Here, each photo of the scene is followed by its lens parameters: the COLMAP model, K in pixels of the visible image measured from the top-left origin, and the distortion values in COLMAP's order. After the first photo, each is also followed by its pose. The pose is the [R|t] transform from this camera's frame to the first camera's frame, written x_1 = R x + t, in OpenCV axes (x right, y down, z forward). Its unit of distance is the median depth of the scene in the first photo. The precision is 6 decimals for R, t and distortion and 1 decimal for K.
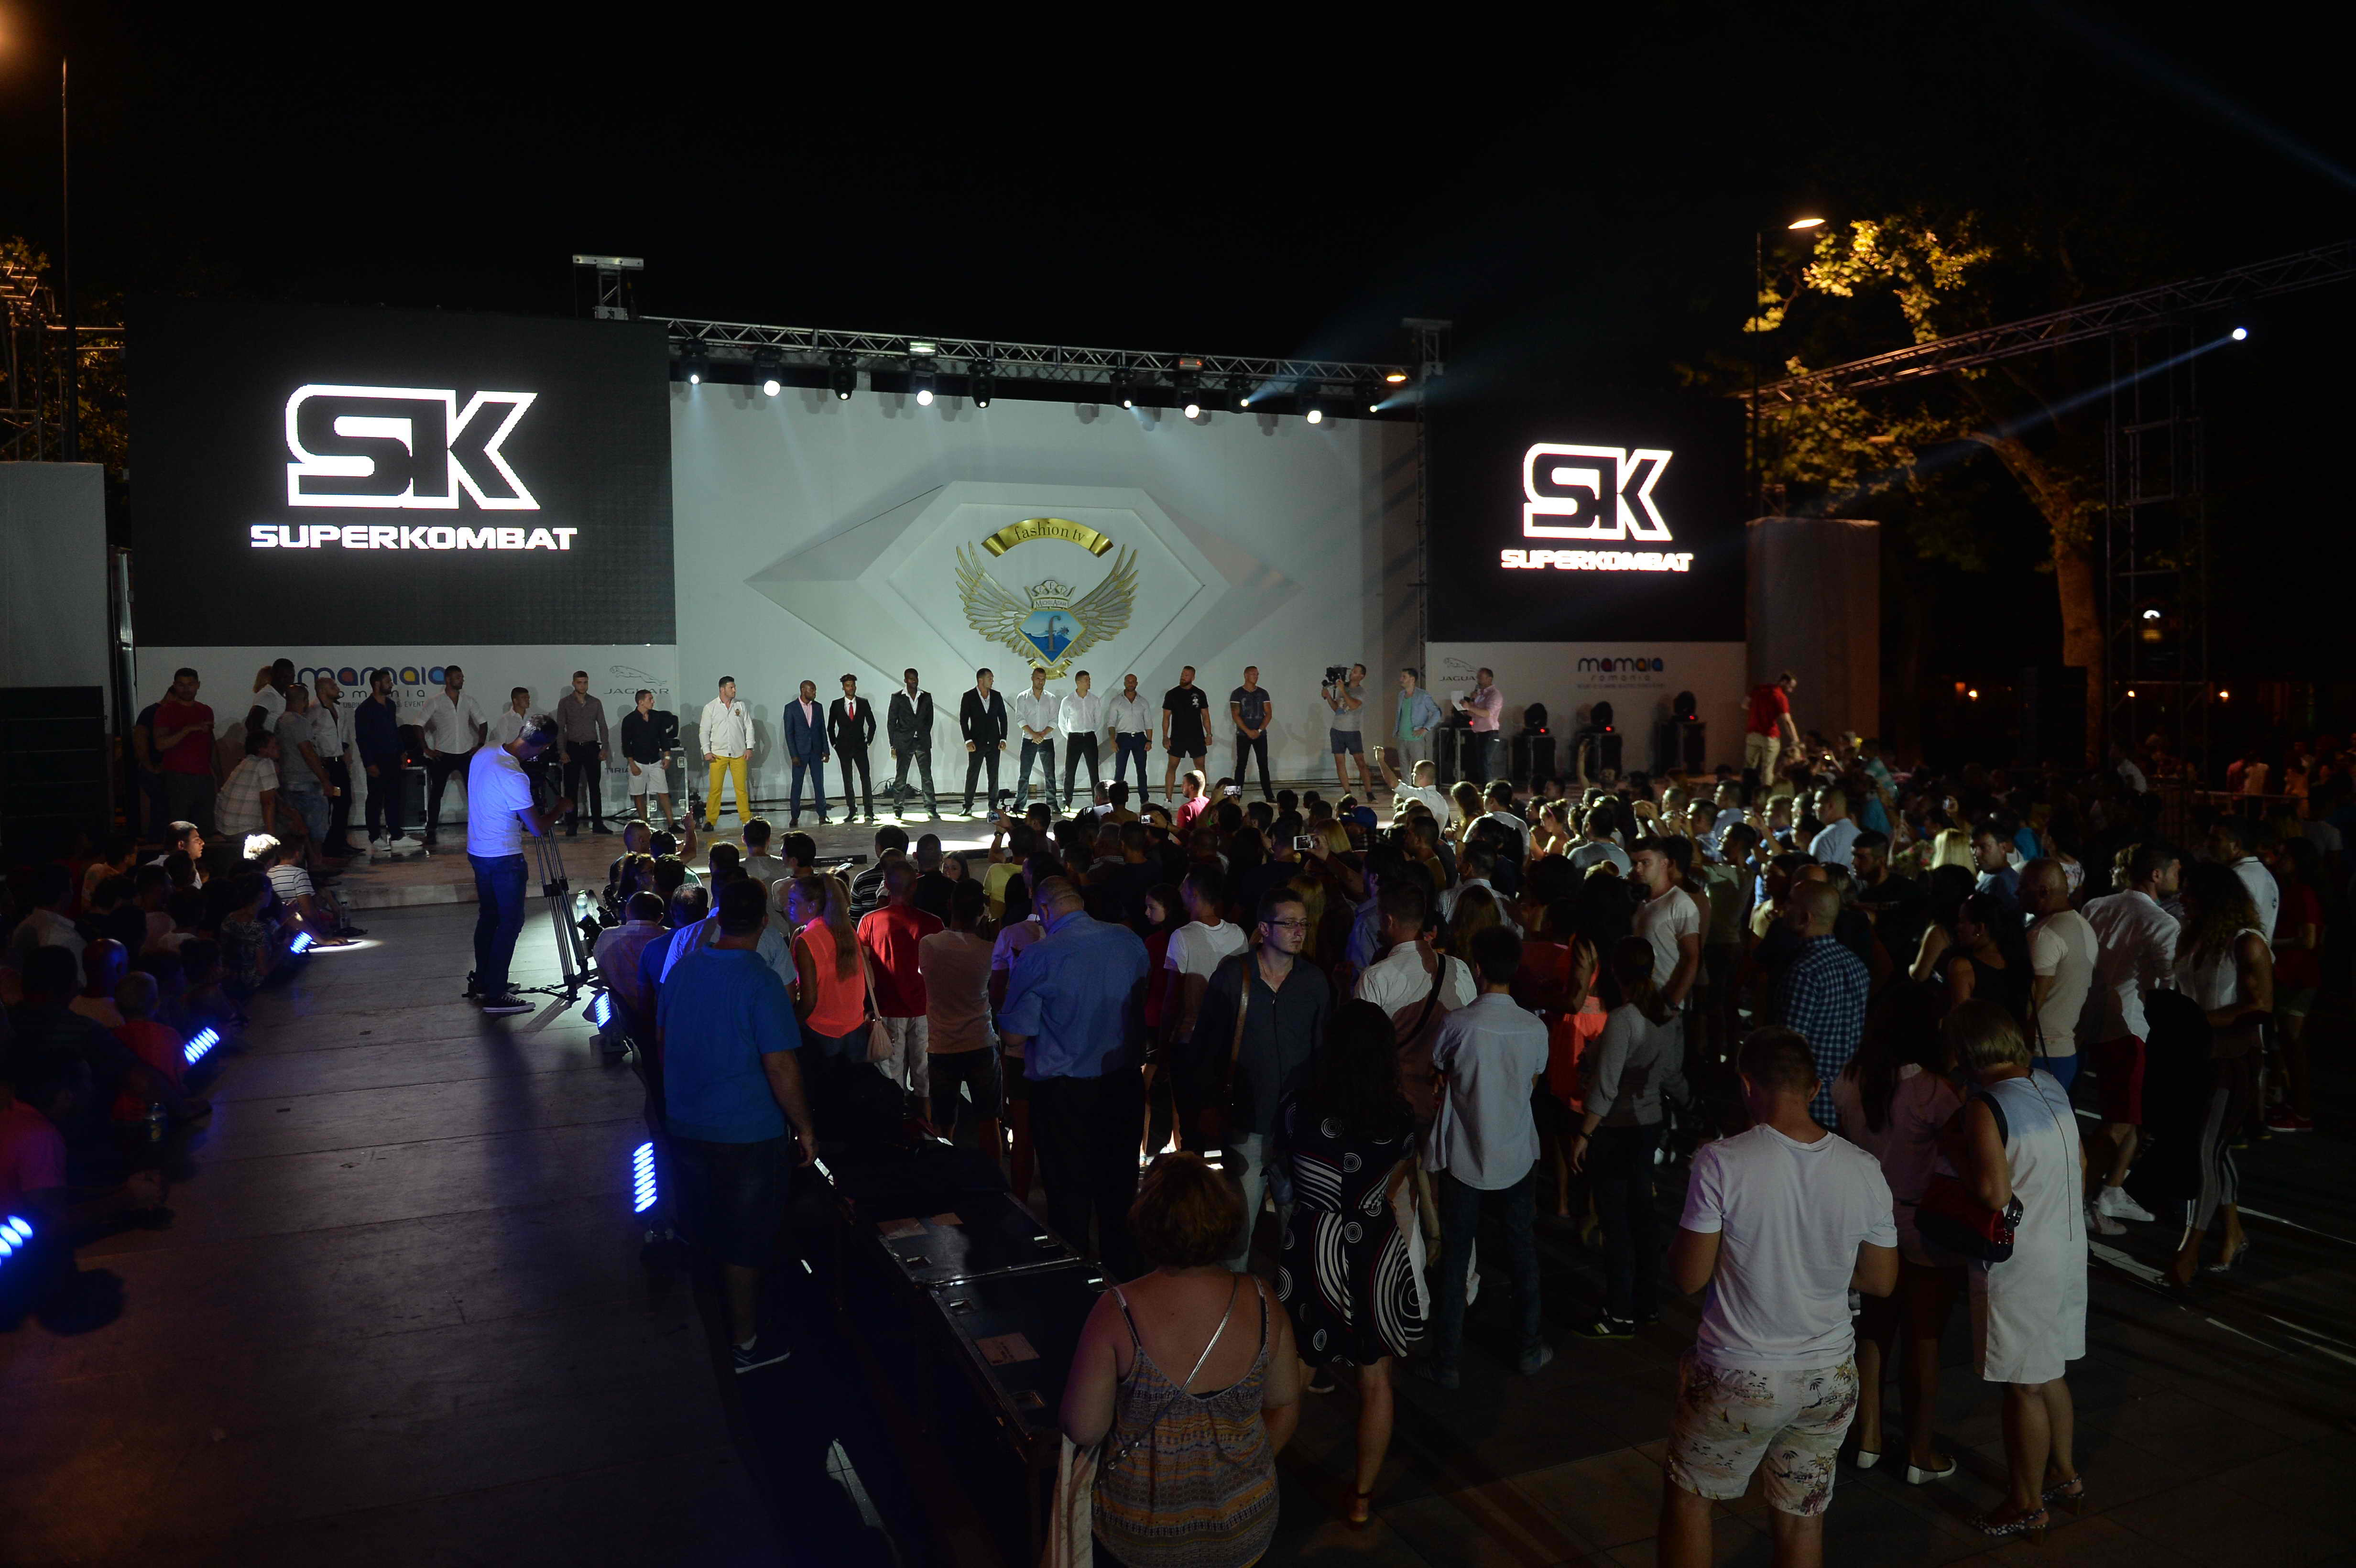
lens RADIAL K [[1595.1, 0, 1178.0], [0, 1595.1, 784.0], [0, 0, 1]] dist [-0.049302, 0.002243]
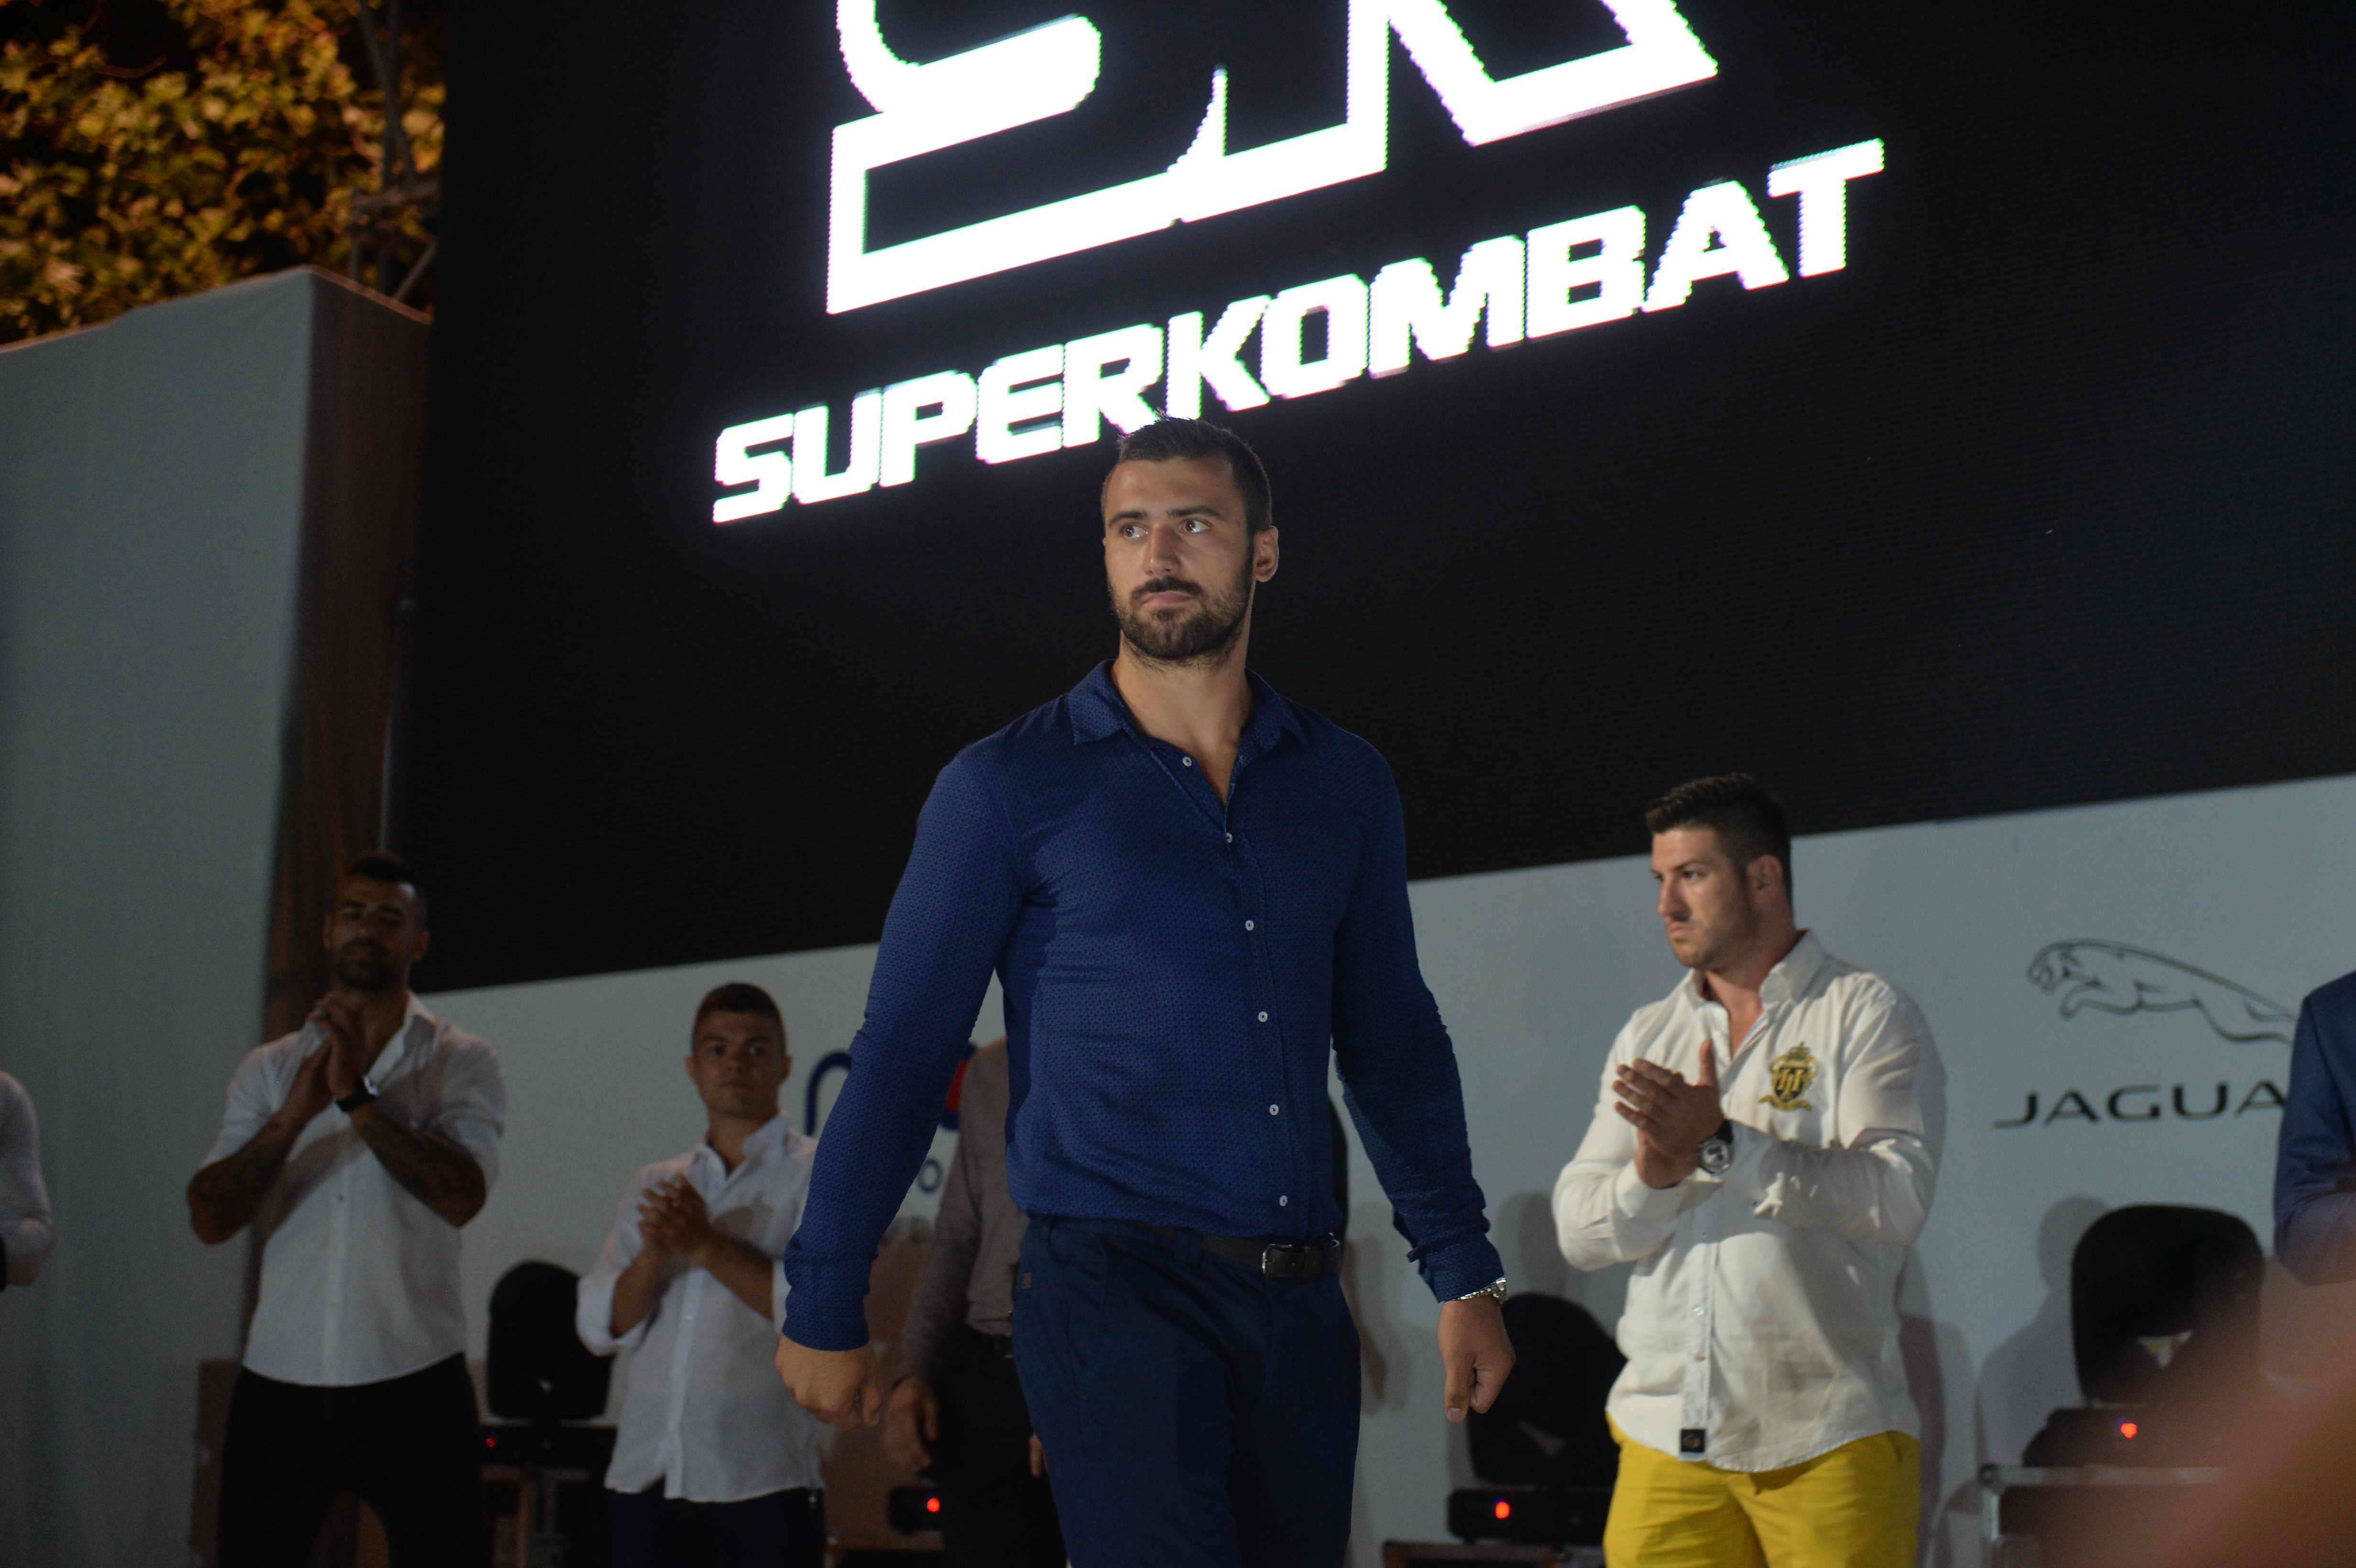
lens RADIAL K [[4363.2, 0, 1178.0], [0, 4363.2, 784.0], [0, 0, 1]] dist [0.137280, 0.159677]
pose [[0.441017, -0.128959, -0.888185, -0.010347], [-0.069157, 0.981798, -0.176890, -0.007148], [0.894830, 0.139436, 0.424072, 0.630655]]
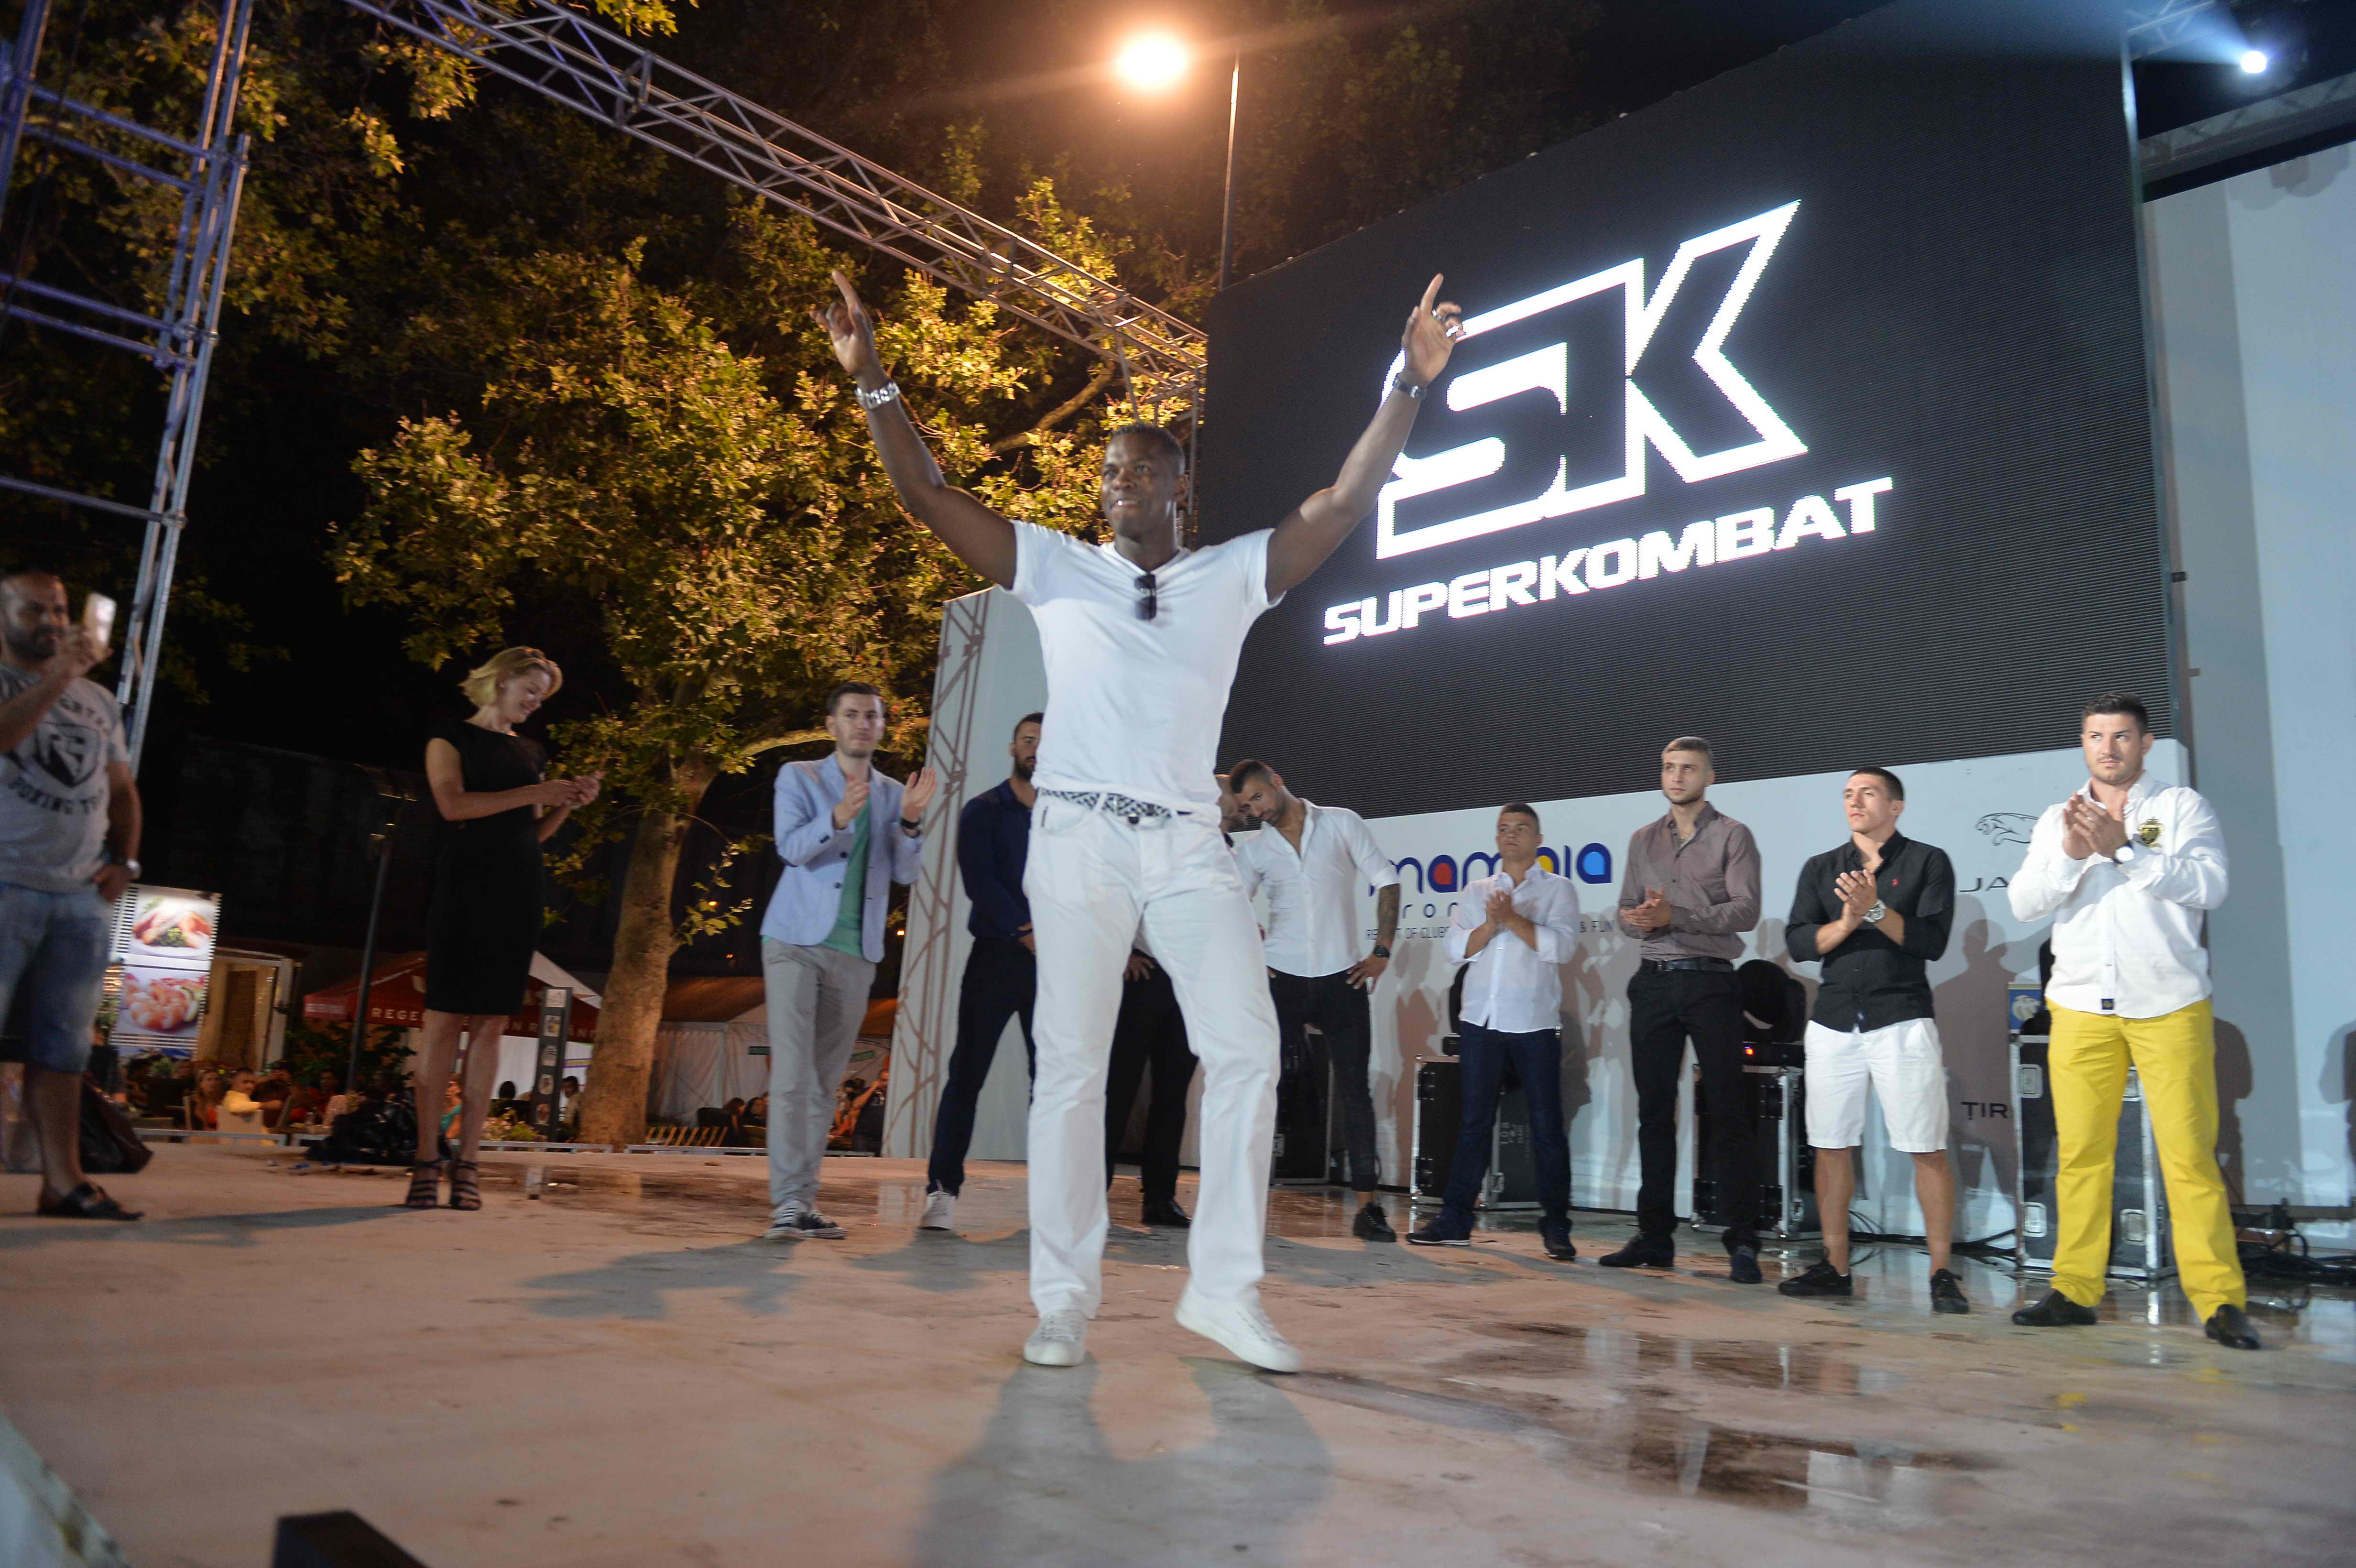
lens RADIAL K [[1603.8, 0, 1178.0], [0, 1603.8, 784.0], [0, 0, 1]] dist [-0.043120, -0.005467]
pose [[0.393739, -0.128809, -0.910152, -0.085161], [-0.101963, 0.977903, -0.182508, 0.002731], [0.913550, 0.164663, 0.371905, 0.593657]]
